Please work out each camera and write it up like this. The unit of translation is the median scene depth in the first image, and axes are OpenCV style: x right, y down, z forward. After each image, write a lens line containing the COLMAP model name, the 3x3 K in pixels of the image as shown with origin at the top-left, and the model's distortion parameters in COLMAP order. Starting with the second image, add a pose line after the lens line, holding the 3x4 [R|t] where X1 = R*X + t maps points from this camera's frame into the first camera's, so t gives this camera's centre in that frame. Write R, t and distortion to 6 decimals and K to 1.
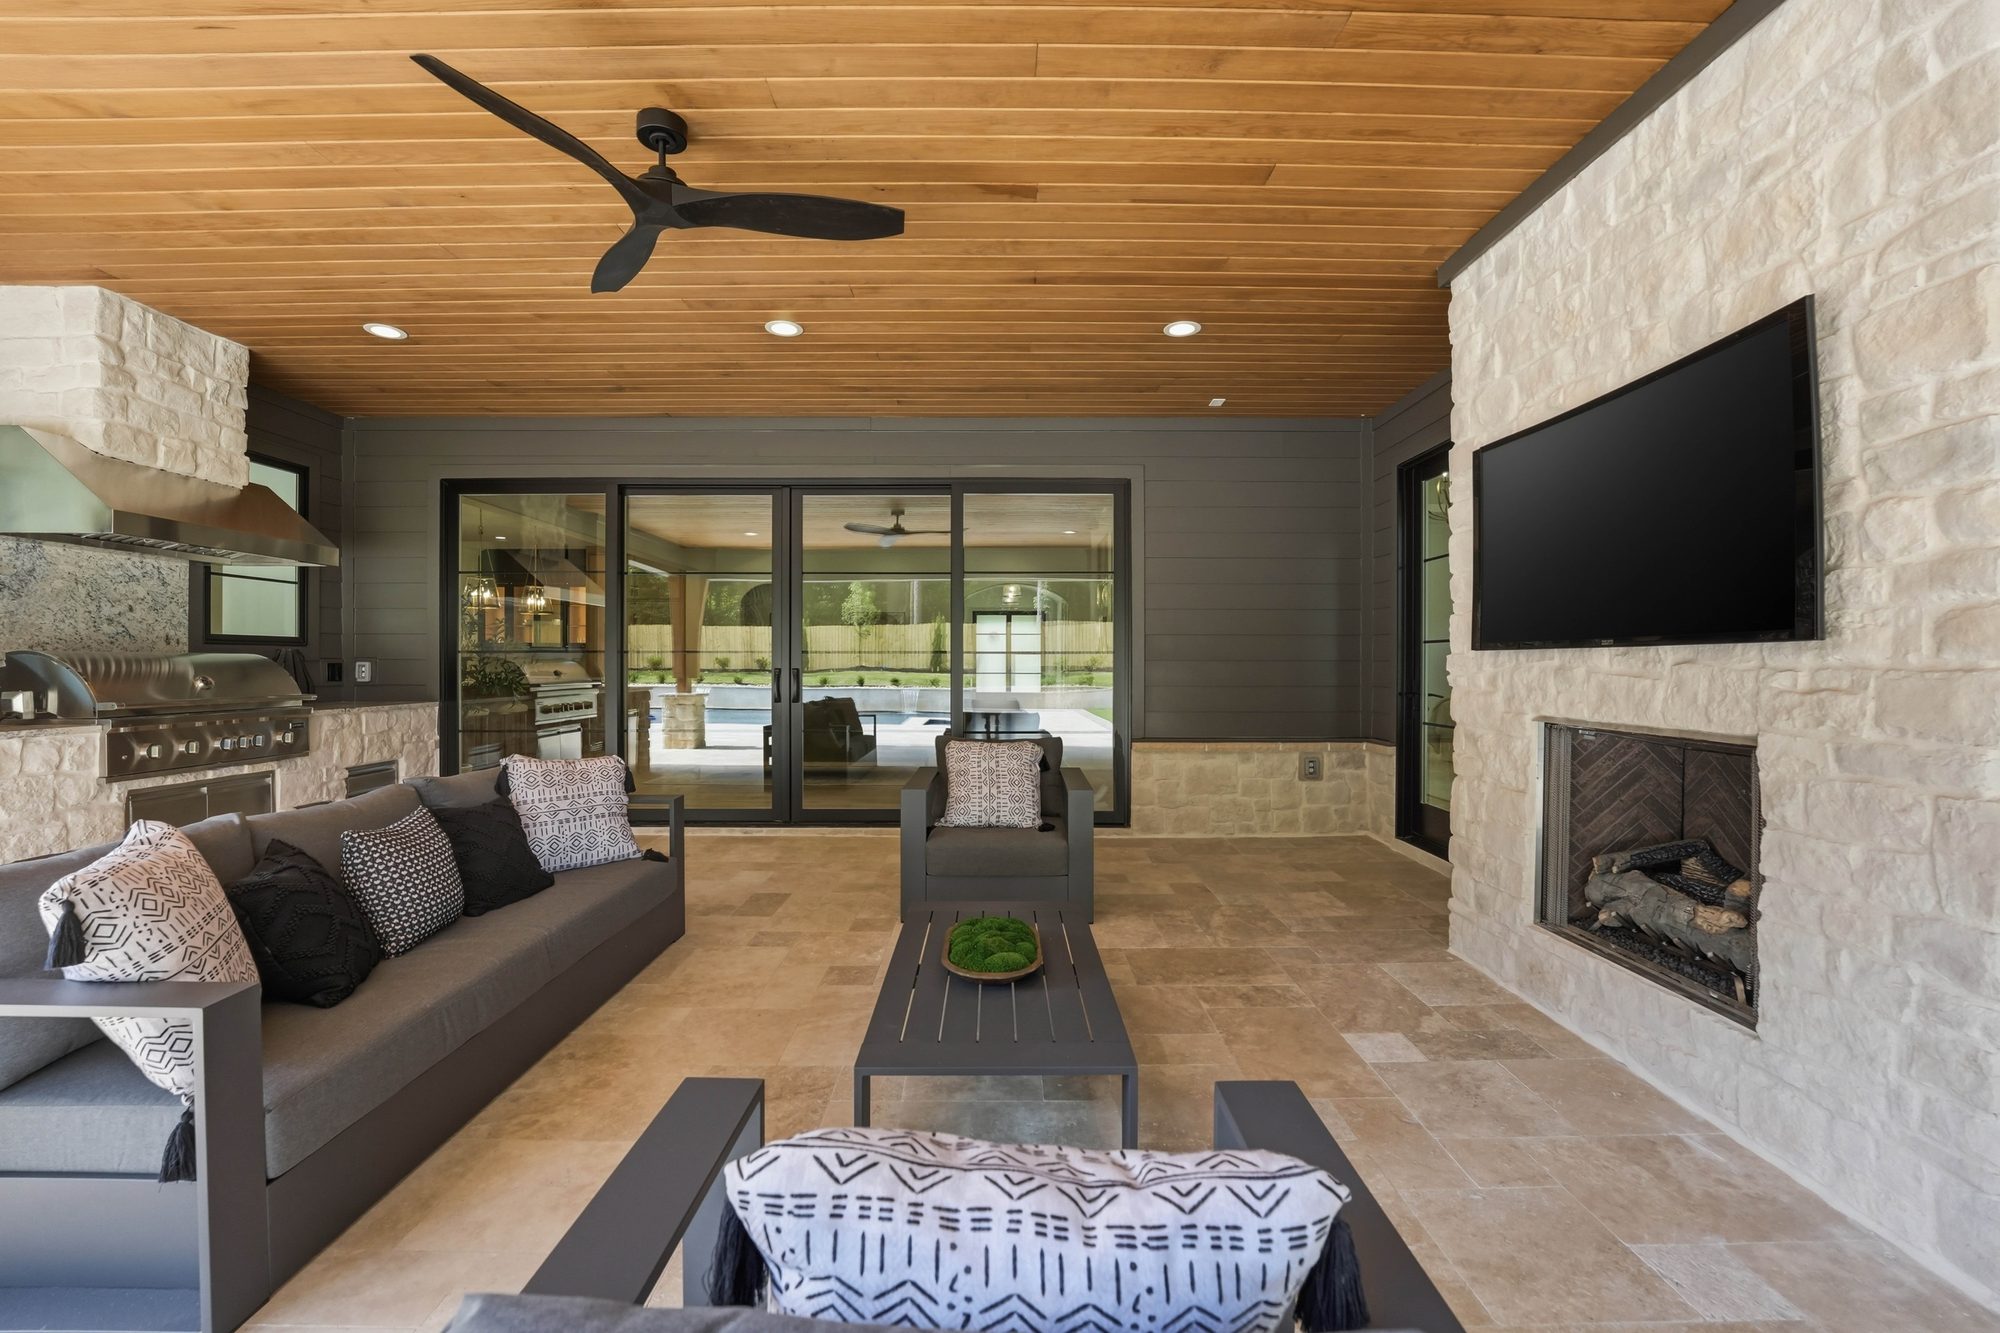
lens RADIAL K [[833.9, 0, 986.6], [0, 833.9, 663.4], [0, 0, 1]] dist [-0.027147, 0.002211]
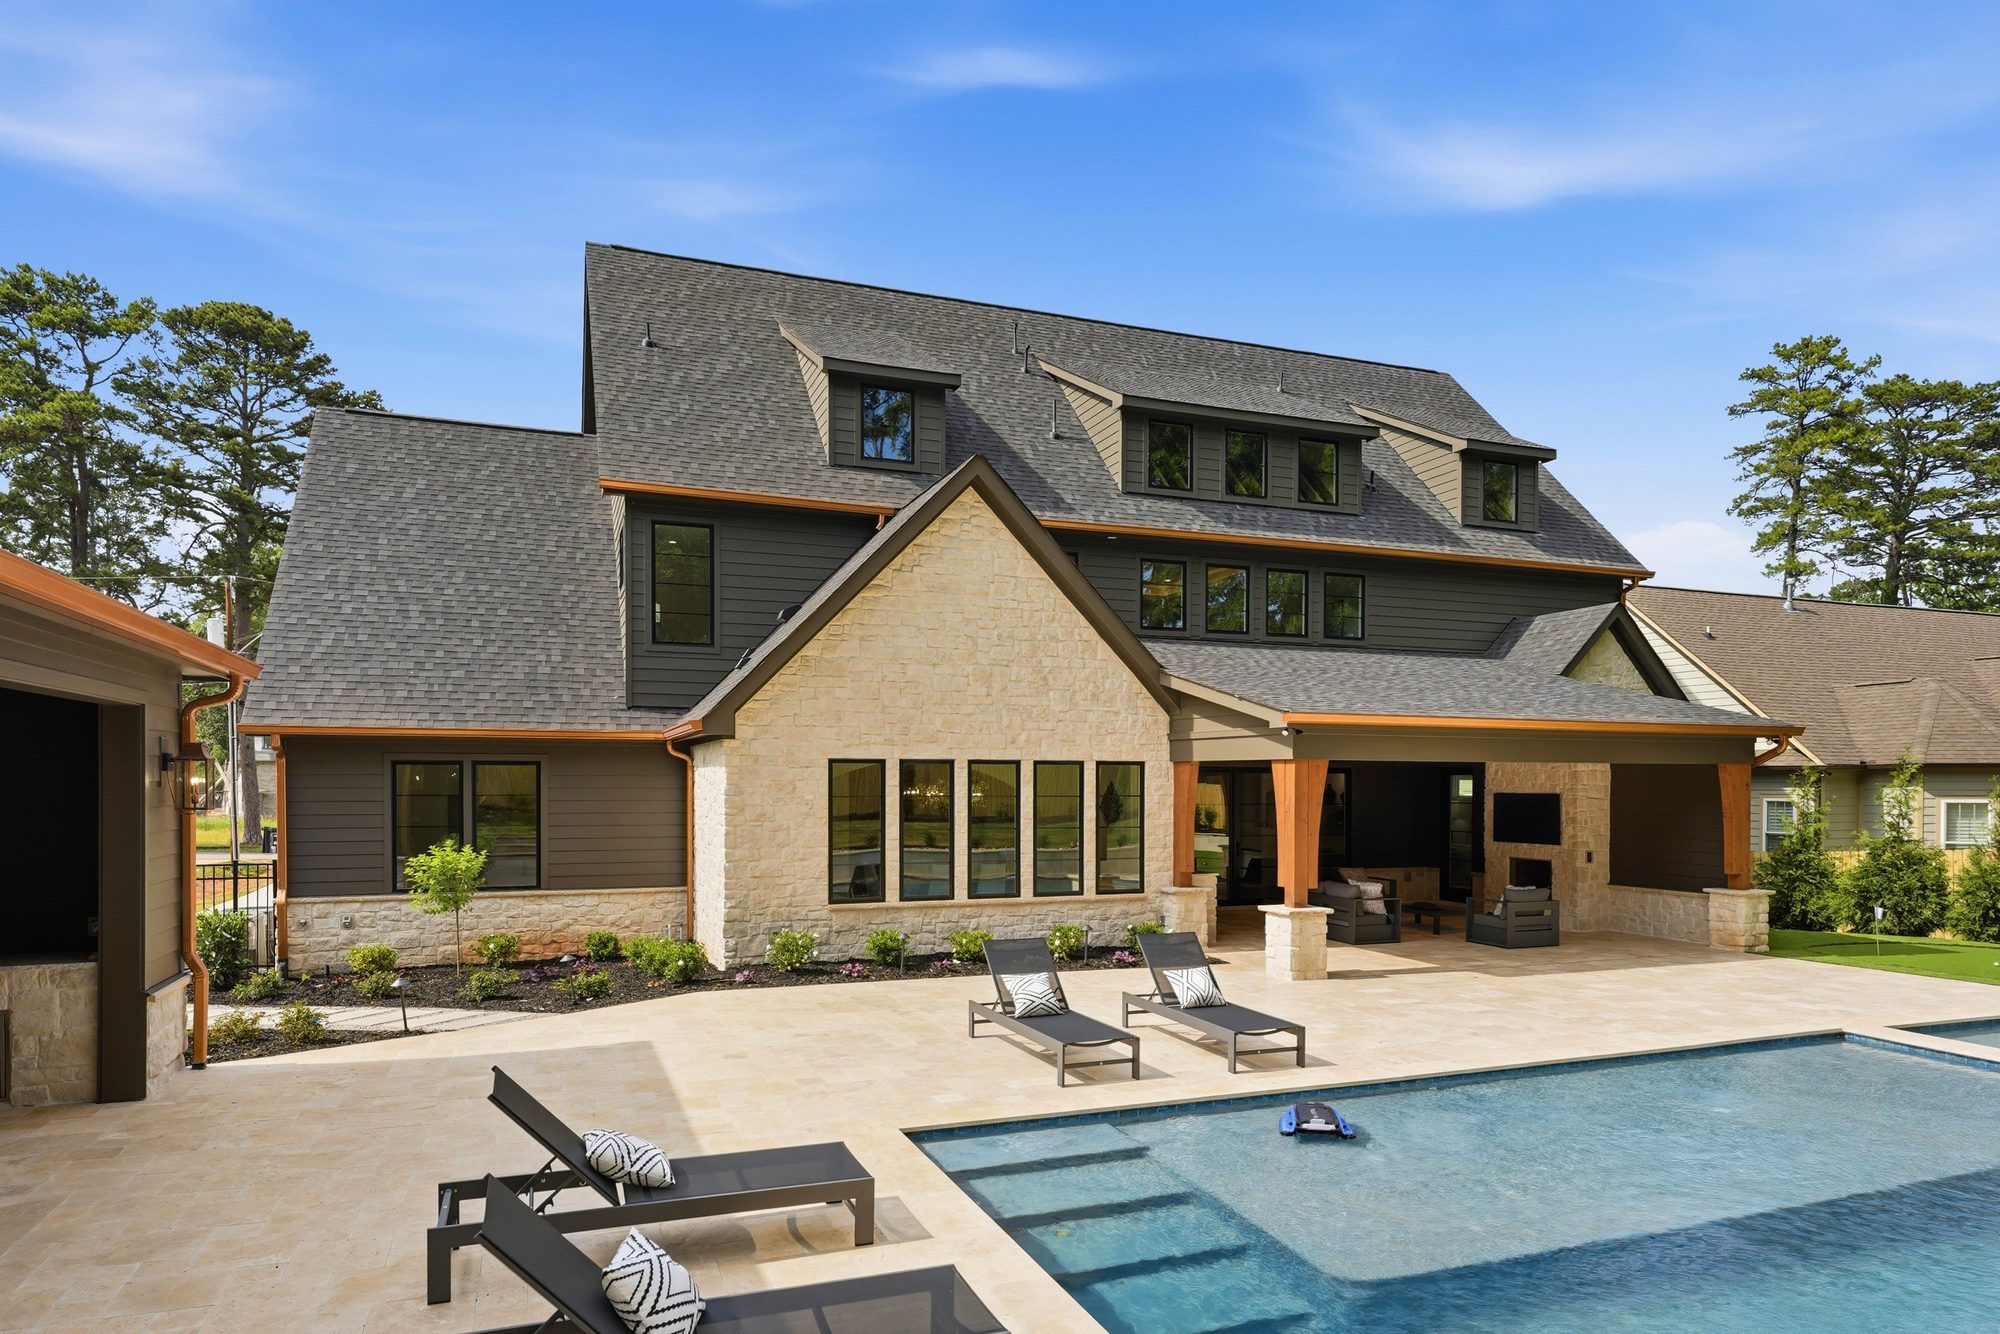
lens RADIAL K [[1193.6, 0, 1009.9], [0, 1193.6, 792.8], [0, 0, 1]] dist [0.009337, -0.003351]
pose [[0.931045, -0.001752, 0.364899, -3.349798], [-0.000296, 0.999985, 0.005556, -0.253018], [-0.364903, -0.005281, 0.931030, -3.218969]]
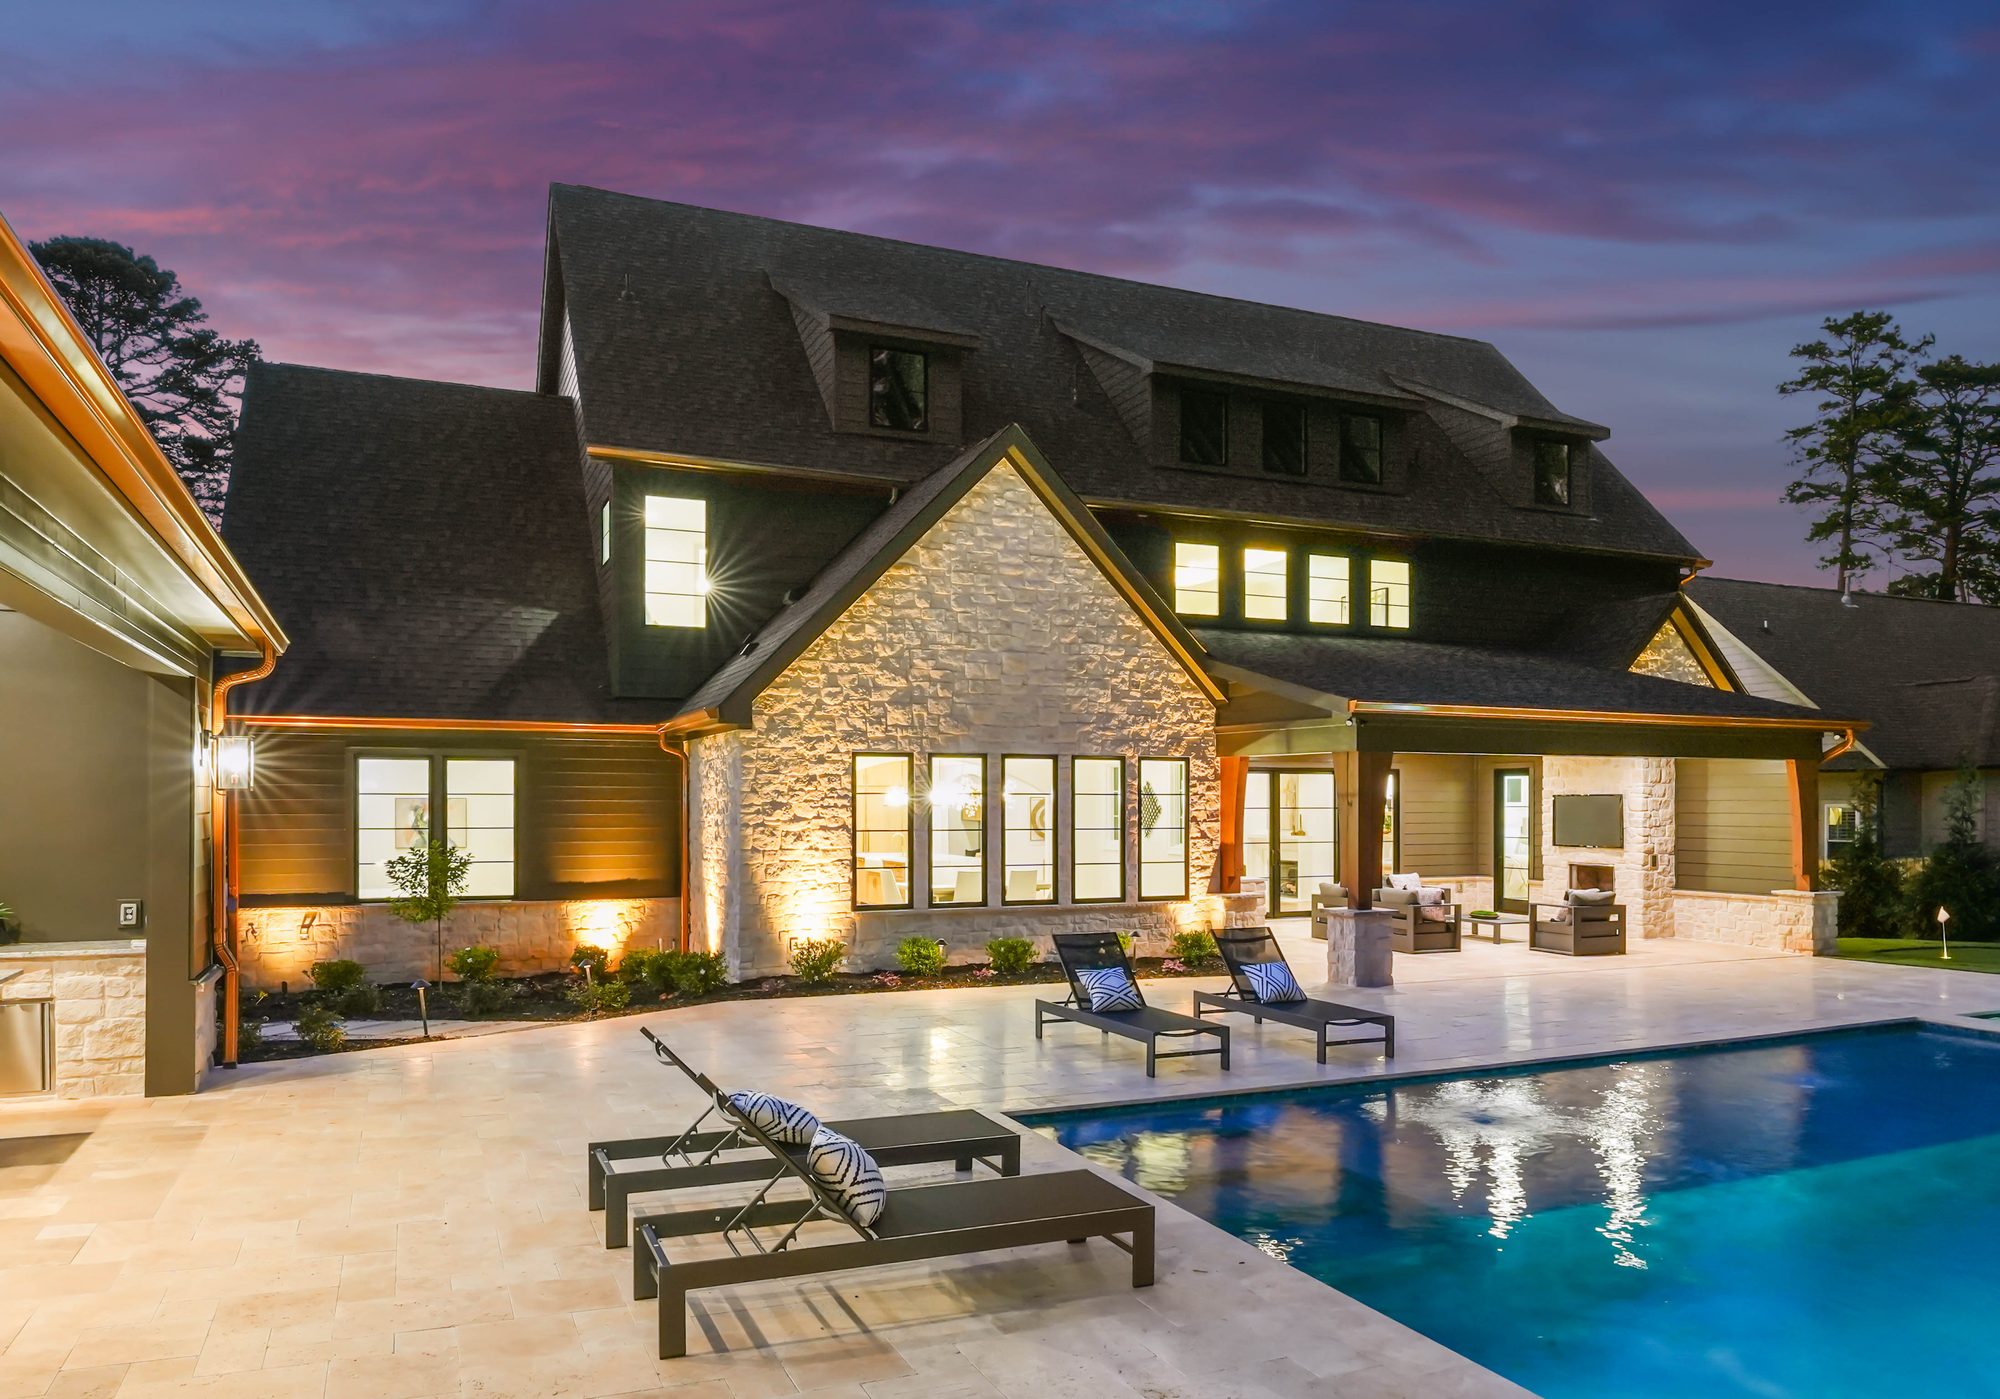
lens RADIAL K [[1395.0, 0, 1058.4], [0, 1395.0, 791.5], [0, 0, 1]] dist [-0.013197, -0.009892]
pose [[0.906880, 0.003036, 0.421378, -3.670059], [0.001707, 0.999939, -0.010878, -0.179827], [-0.421386, 0.010585, 0.906820, -3.405965]]
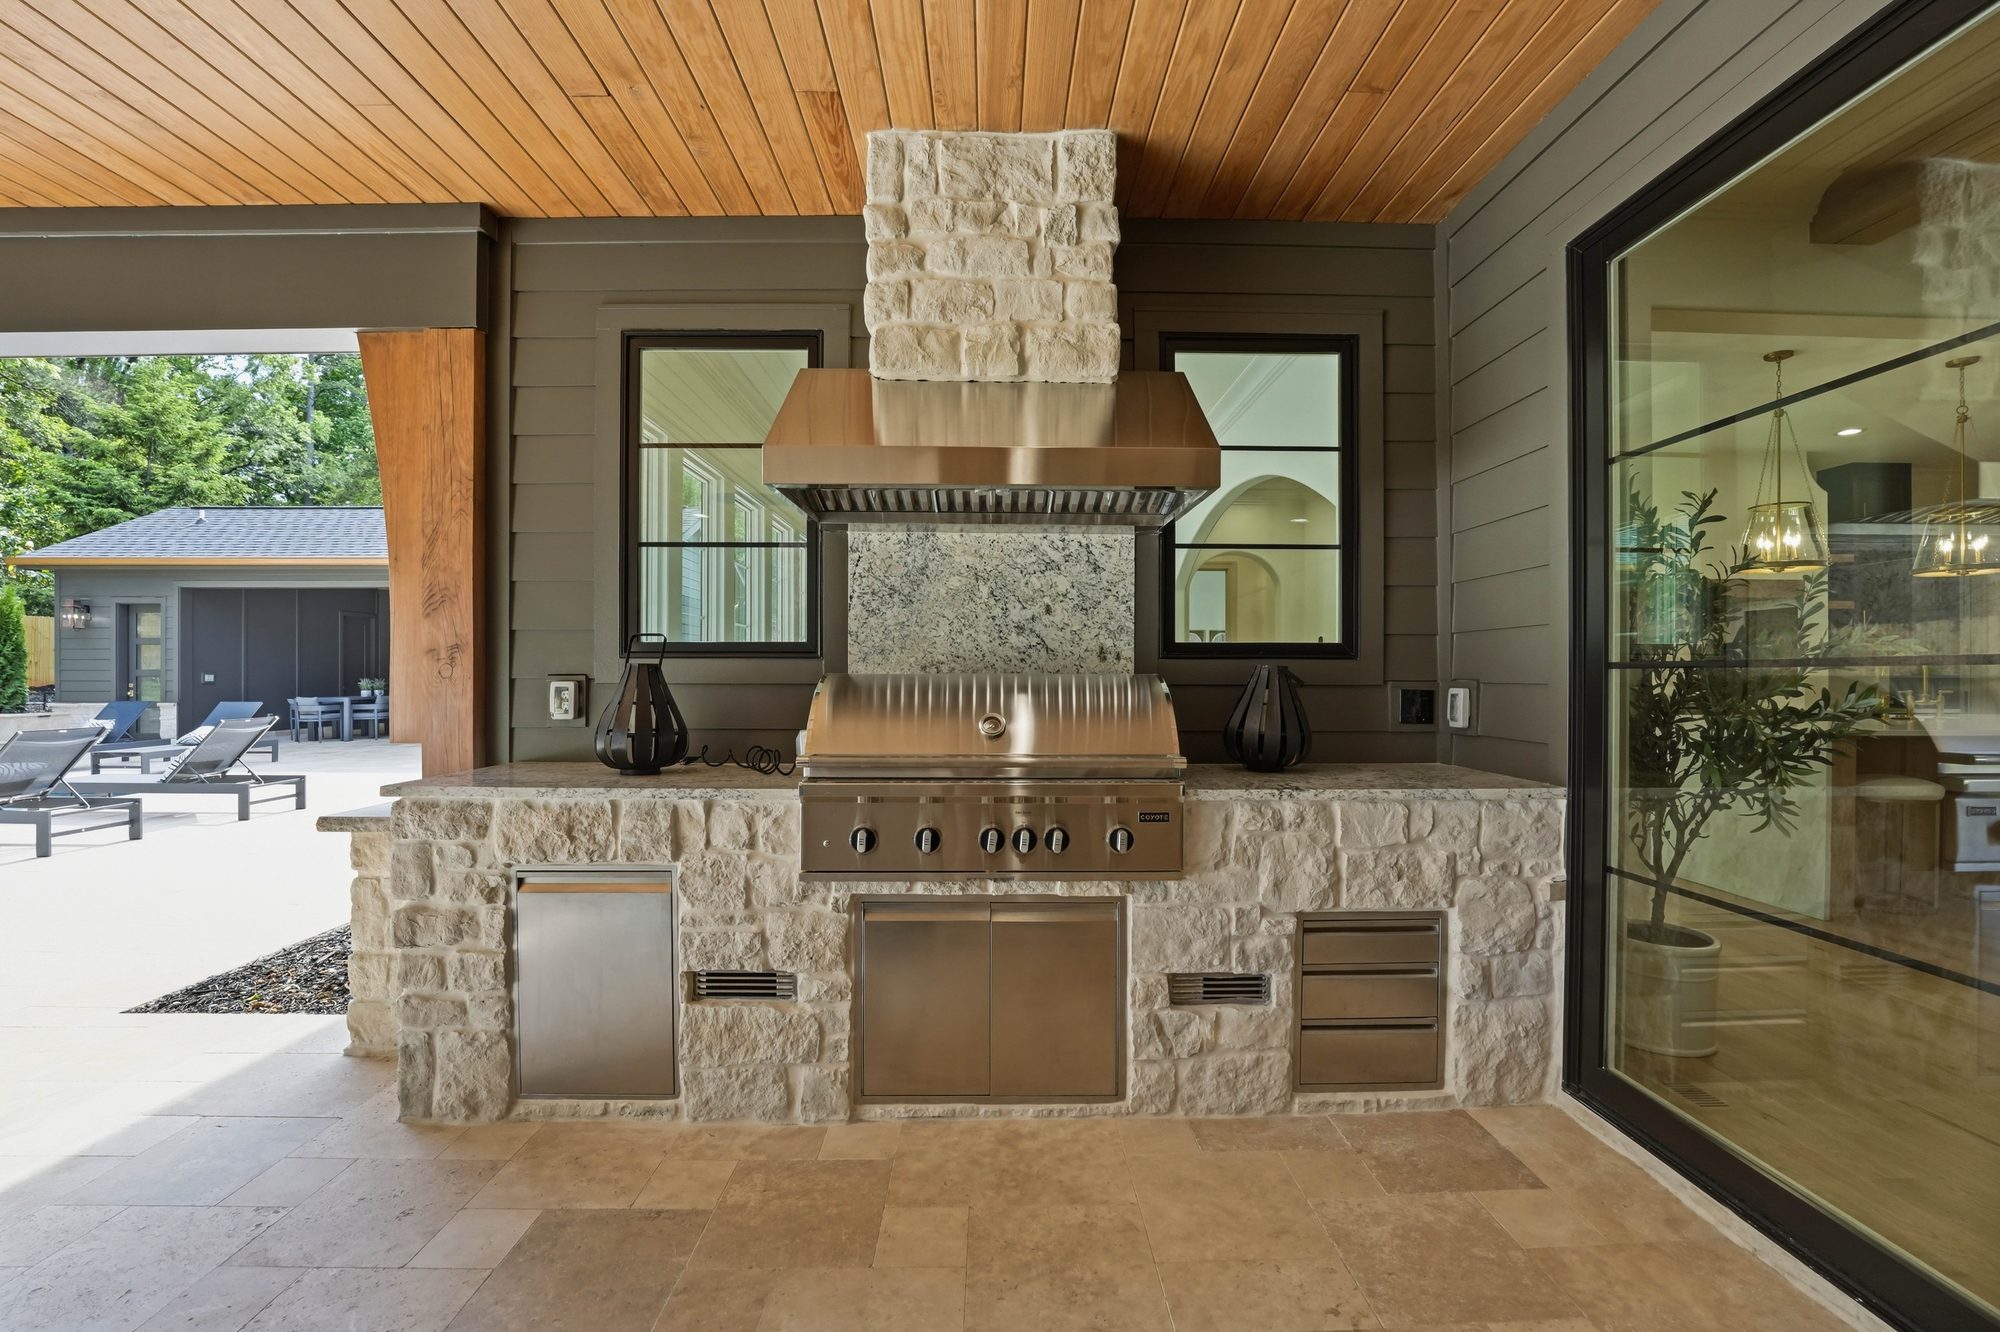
lens RADIAL K [[833.9, 0, 1015.9], [0, 833.9, 677.6], [0, 0, 1]] dist [-0.027147, 0.002211]
pose [[0.037091, 0.002539, -0.999309, -0.352232], [-0.002493, 0.999994, 0.002448, -0.011791], [0.999309, 0.002401, 0.037097, 0.947533]]
